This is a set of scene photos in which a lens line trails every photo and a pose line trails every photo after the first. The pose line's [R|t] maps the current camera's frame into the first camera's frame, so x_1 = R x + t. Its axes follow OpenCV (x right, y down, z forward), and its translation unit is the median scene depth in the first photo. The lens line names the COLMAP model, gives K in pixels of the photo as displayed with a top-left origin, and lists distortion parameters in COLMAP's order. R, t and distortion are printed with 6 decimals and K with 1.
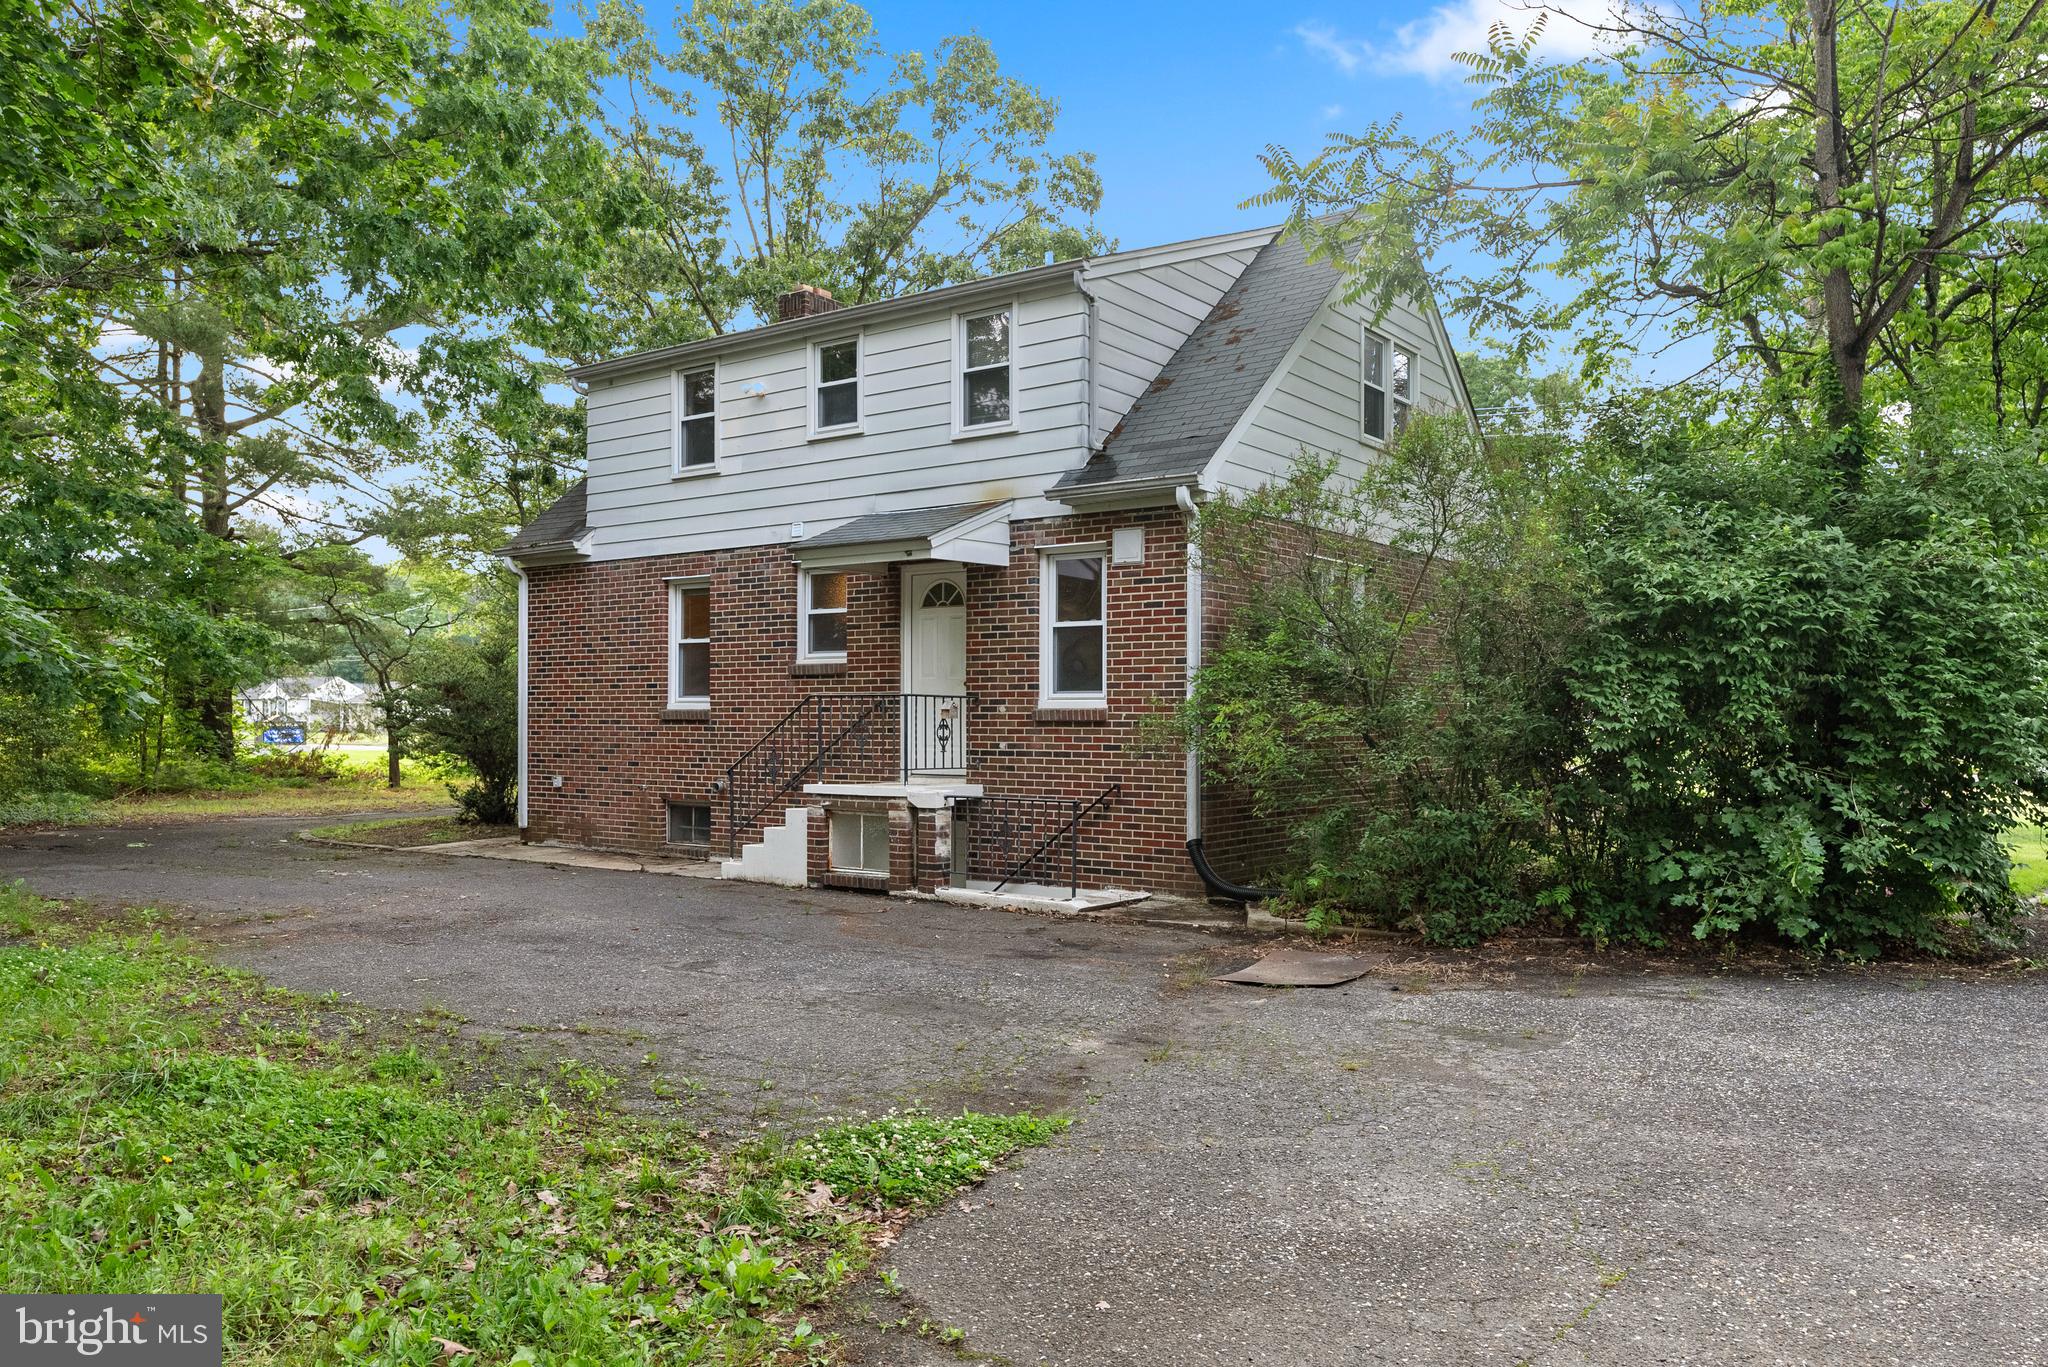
lens RADIAL K [[1443.4, 0, 1039.7], [0, 1443.4, 694.7], [0, 0, 1]] dist [0.012507, 0.000873]
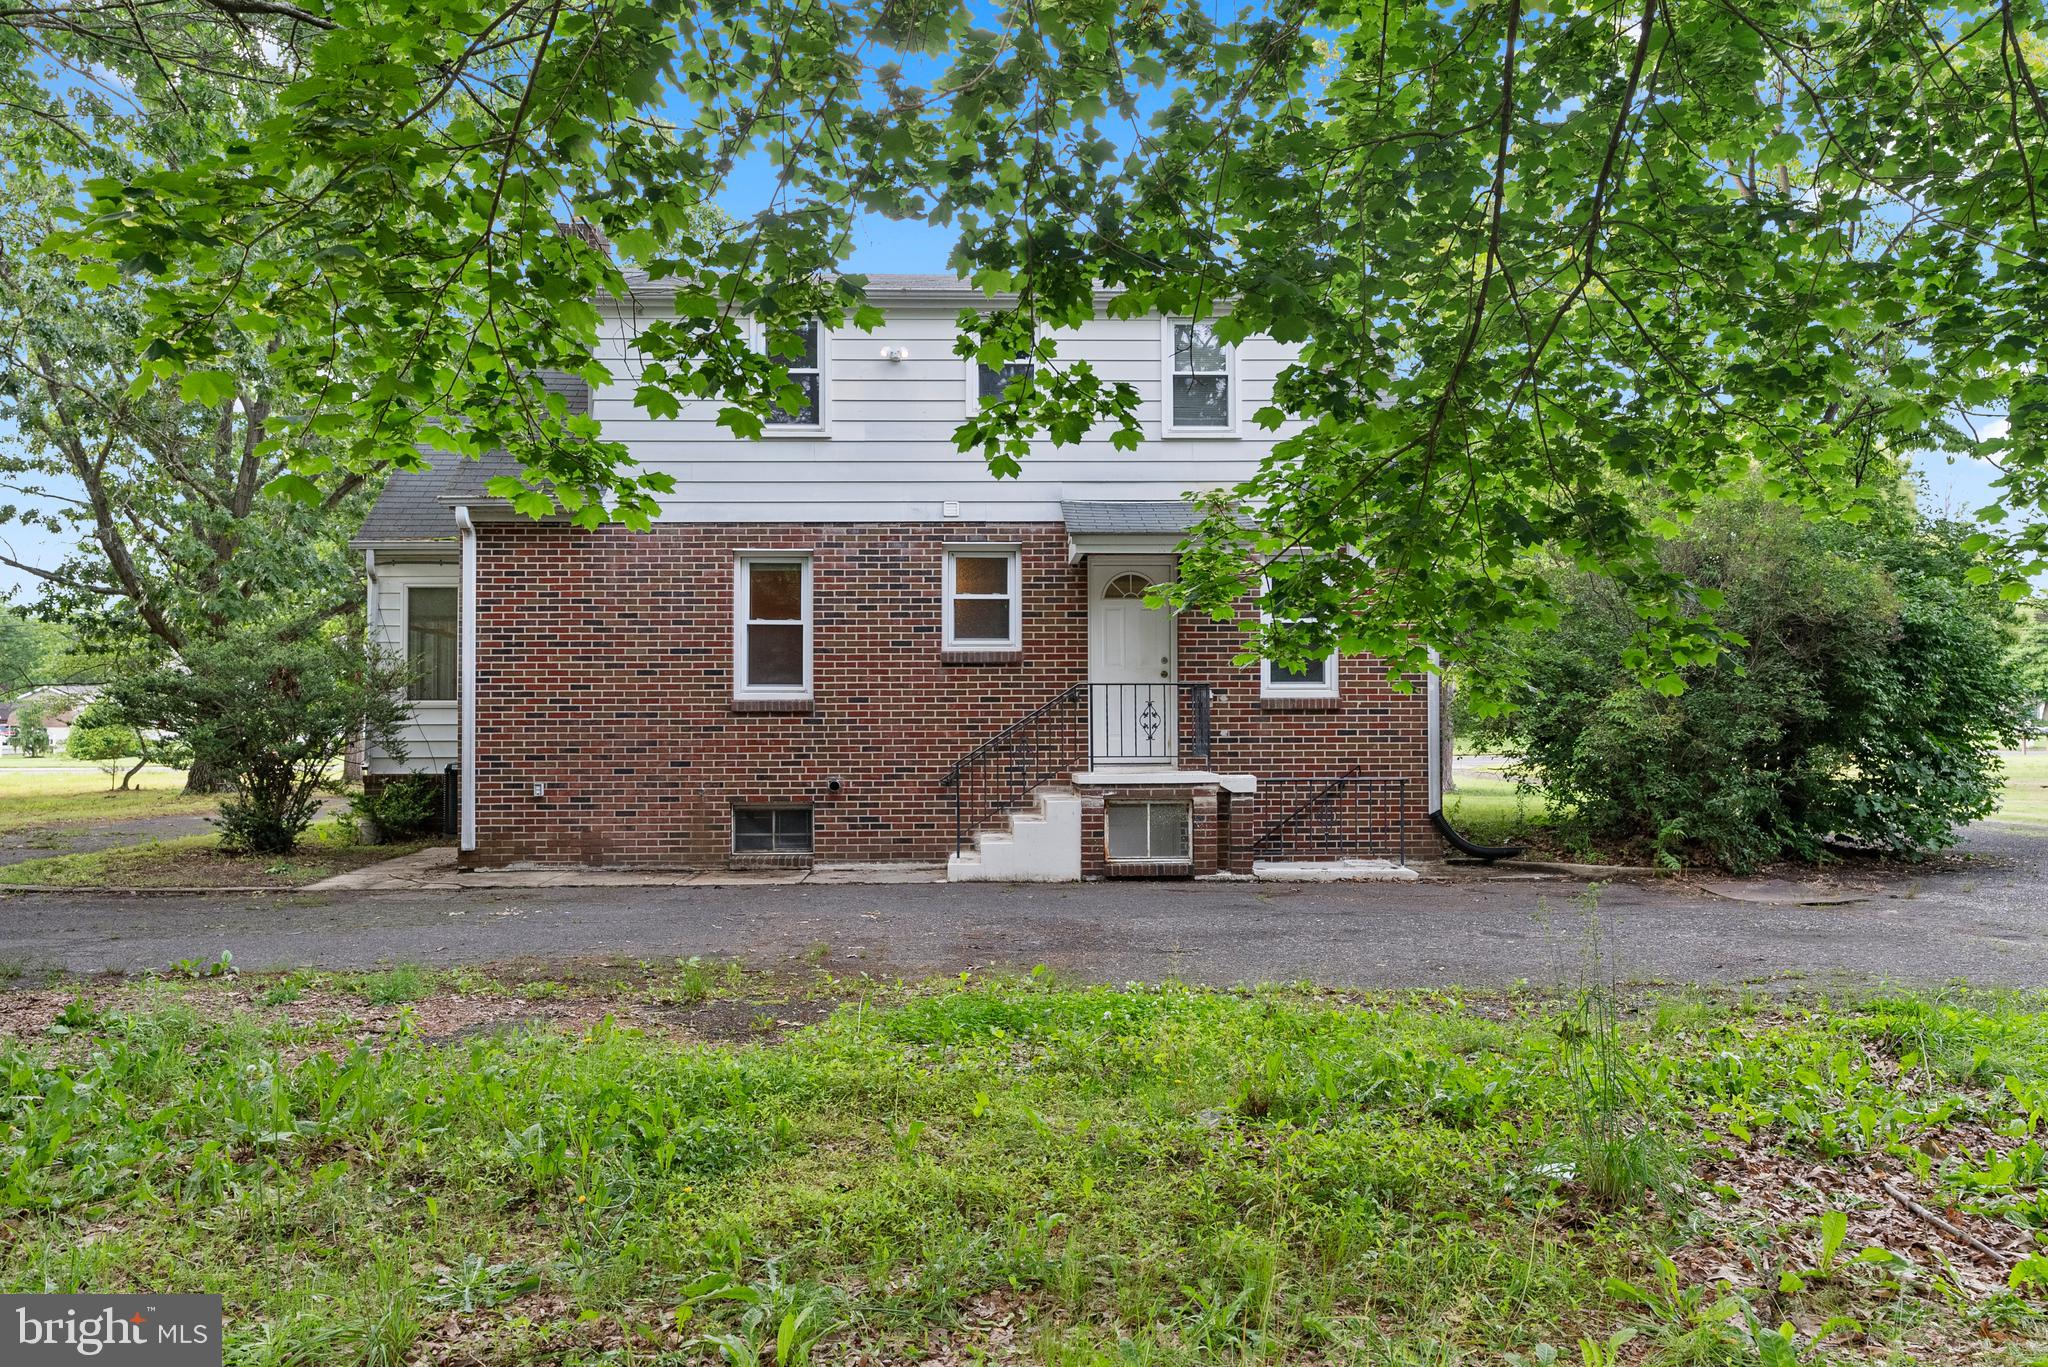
lens RADIAL K [[1443.4, 0, 1003.8], [0, 1443.4, 681.9], [0, 0, 1]] dist [0.012507, 0.000873]
pose [[0.797251, 0.009506, 0.603573, -0.796195], [-0.003936, 0.999937, -0.010549, 0.009729], [-0.603635, 0.006034, 0.797238, 0.256196]]
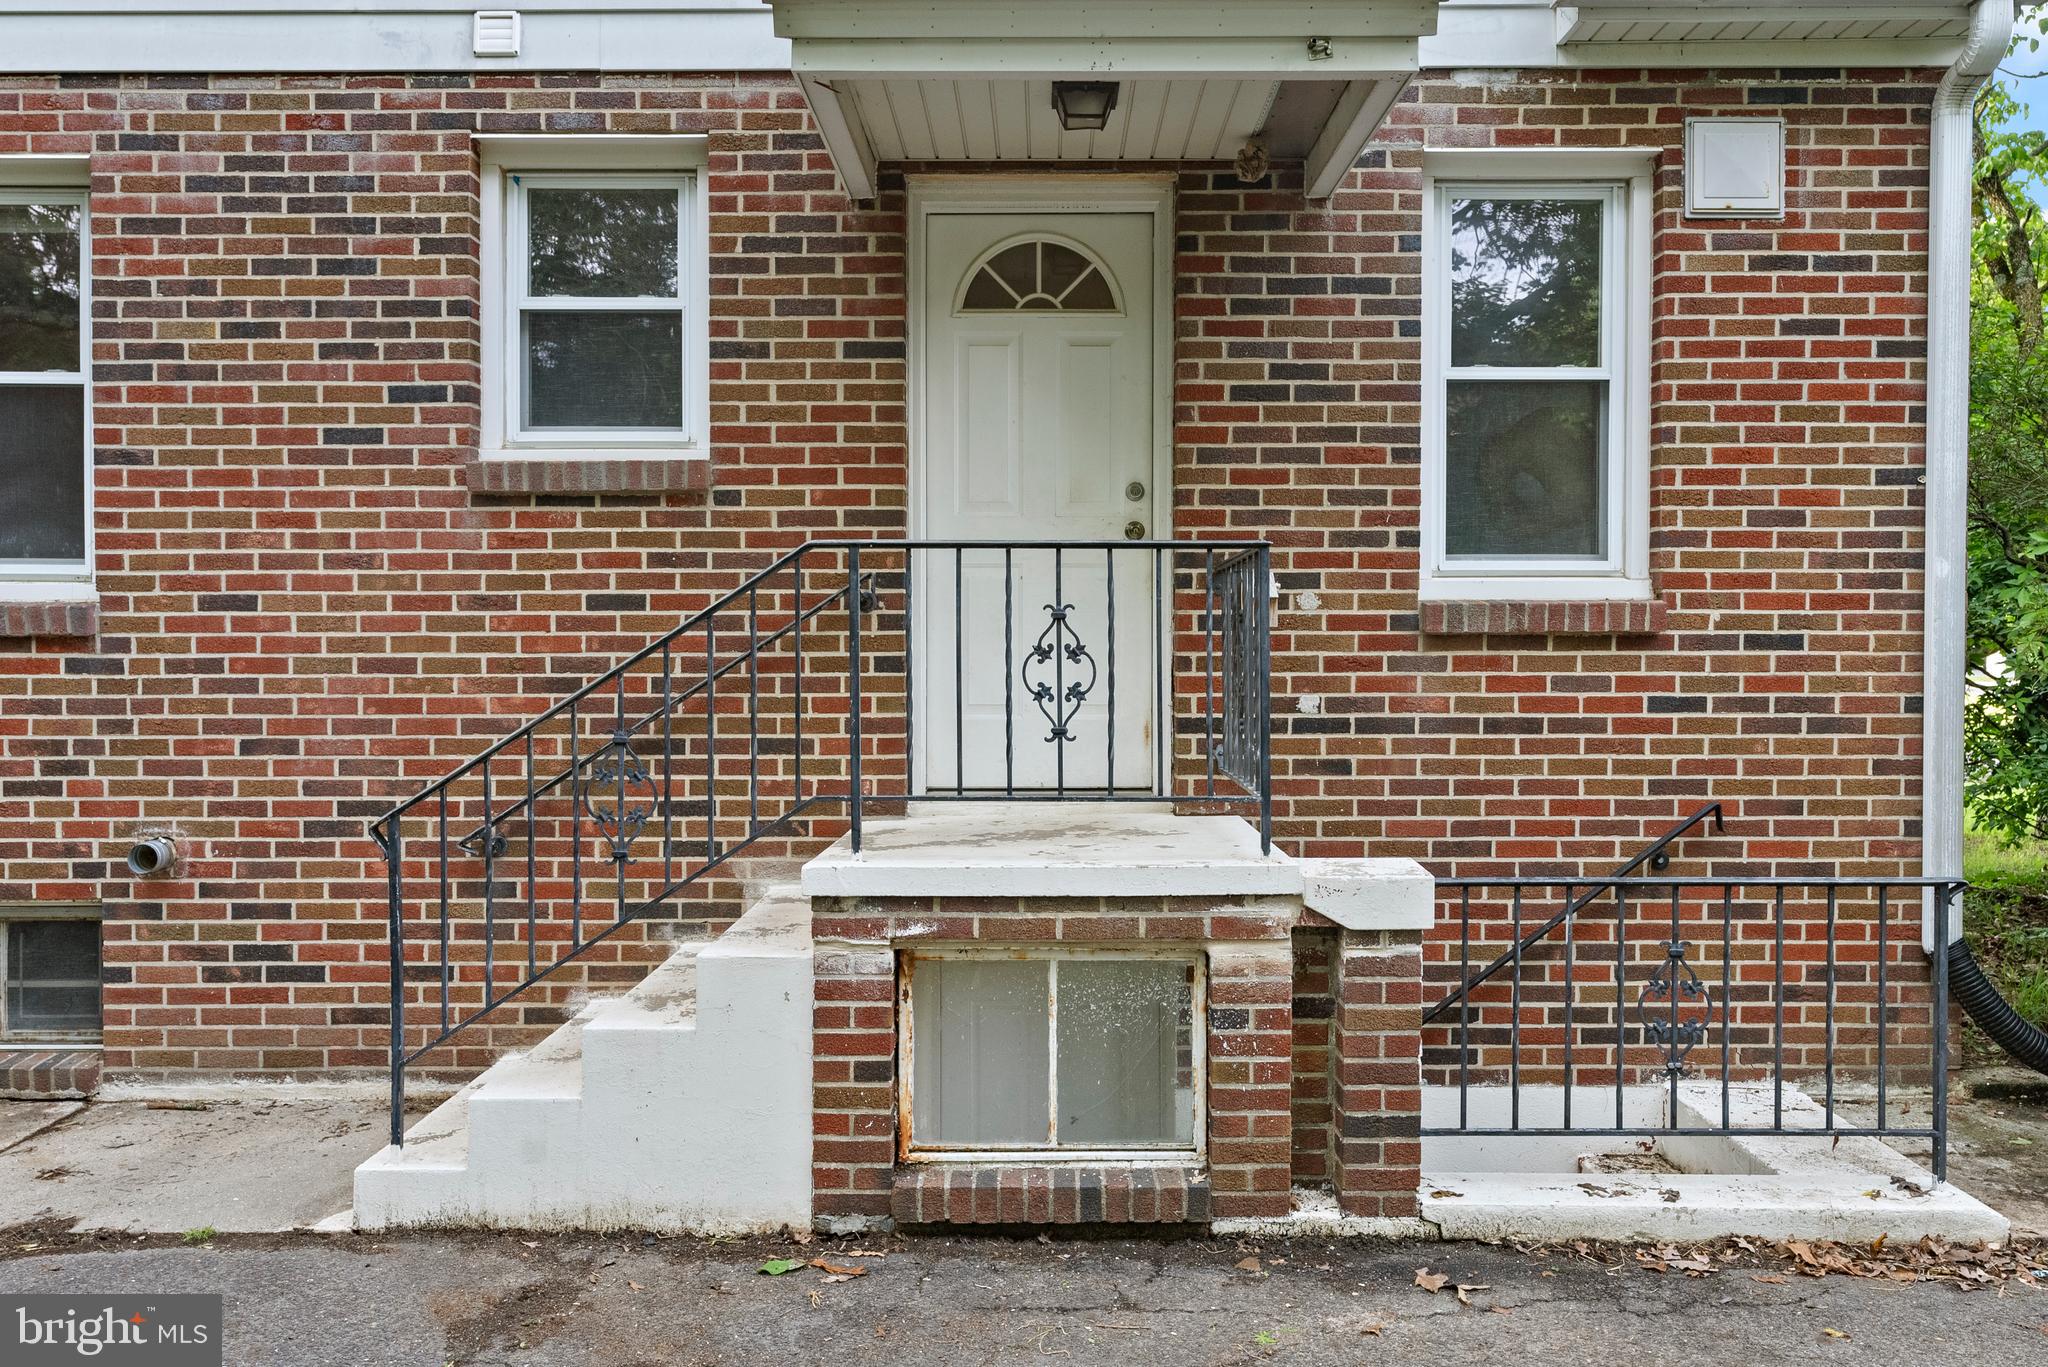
lens RADIAL K [[1415.7, 0, 1014.7], [0, 1415.7, 648.5], [0, 0, 1]] dist [0.002648, 0.003276]
pose [[0.813540, -0.006484, 0.581473, -0.288684], [-0.006767, 0.999765, 0.020616, 0.014952], [-0.581470, -0.020707, 0.813304, 0.762960]]
